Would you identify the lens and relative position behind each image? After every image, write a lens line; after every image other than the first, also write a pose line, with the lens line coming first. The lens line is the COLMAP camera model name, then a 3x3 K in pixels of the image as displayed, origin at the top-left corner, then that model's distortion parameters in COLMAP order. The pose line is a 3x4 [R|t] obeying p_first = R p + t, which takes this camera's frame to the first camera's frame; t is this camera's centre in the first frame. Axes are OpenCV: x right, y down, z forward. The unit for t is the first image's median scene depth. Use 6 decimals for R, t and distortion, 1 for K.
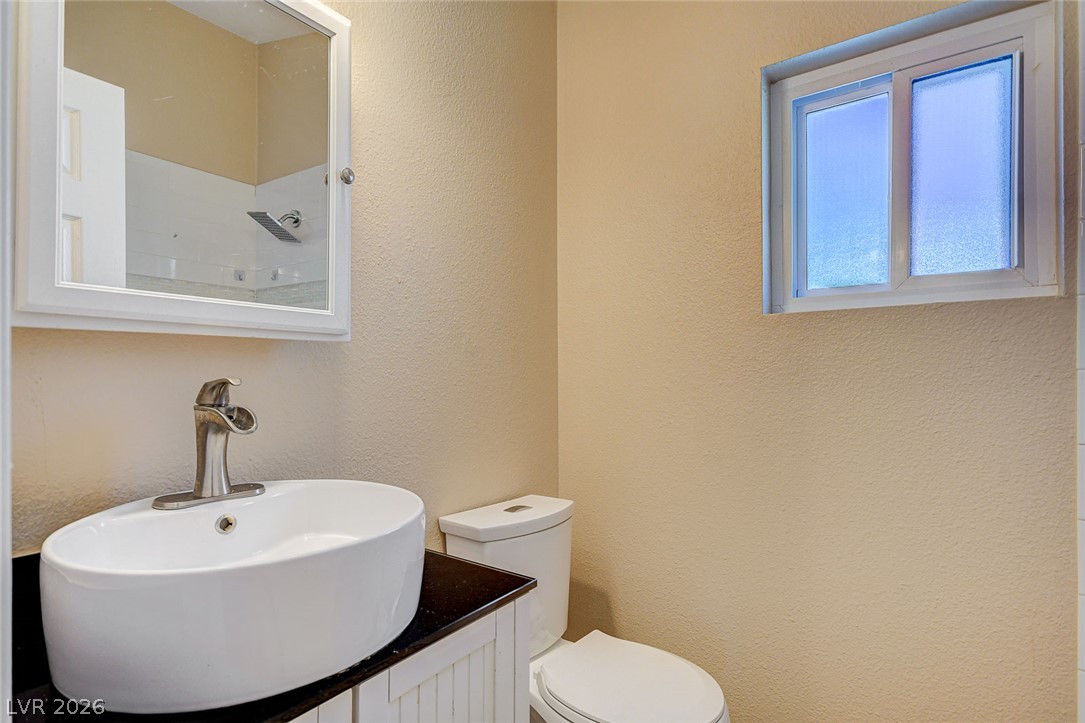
lens RADIAL K [[573.6, 0, 548.4], [0, 573.6, 368.8], [0, 0, 1]] dist [0.018205, -0.001426]
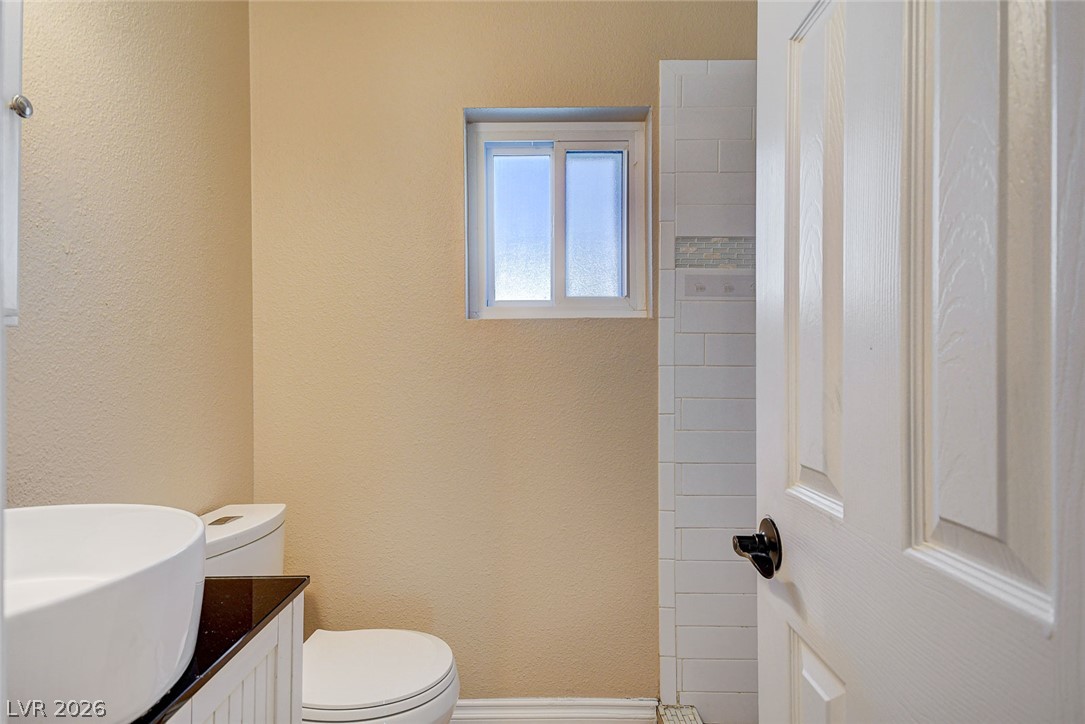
lens RADIAL K [[541.2, 0, 571.8], [0, 541.2, 369.3], [0, 0, 1]] dist [0.017030, -0.000309]
pose [[0.795427, -0.002905, 0.606043, -0.149323], [0.002245, 0.999996, 0.001848, 0.007157], [-0.606046, -0.000109, 0.795430, -0.008826]]
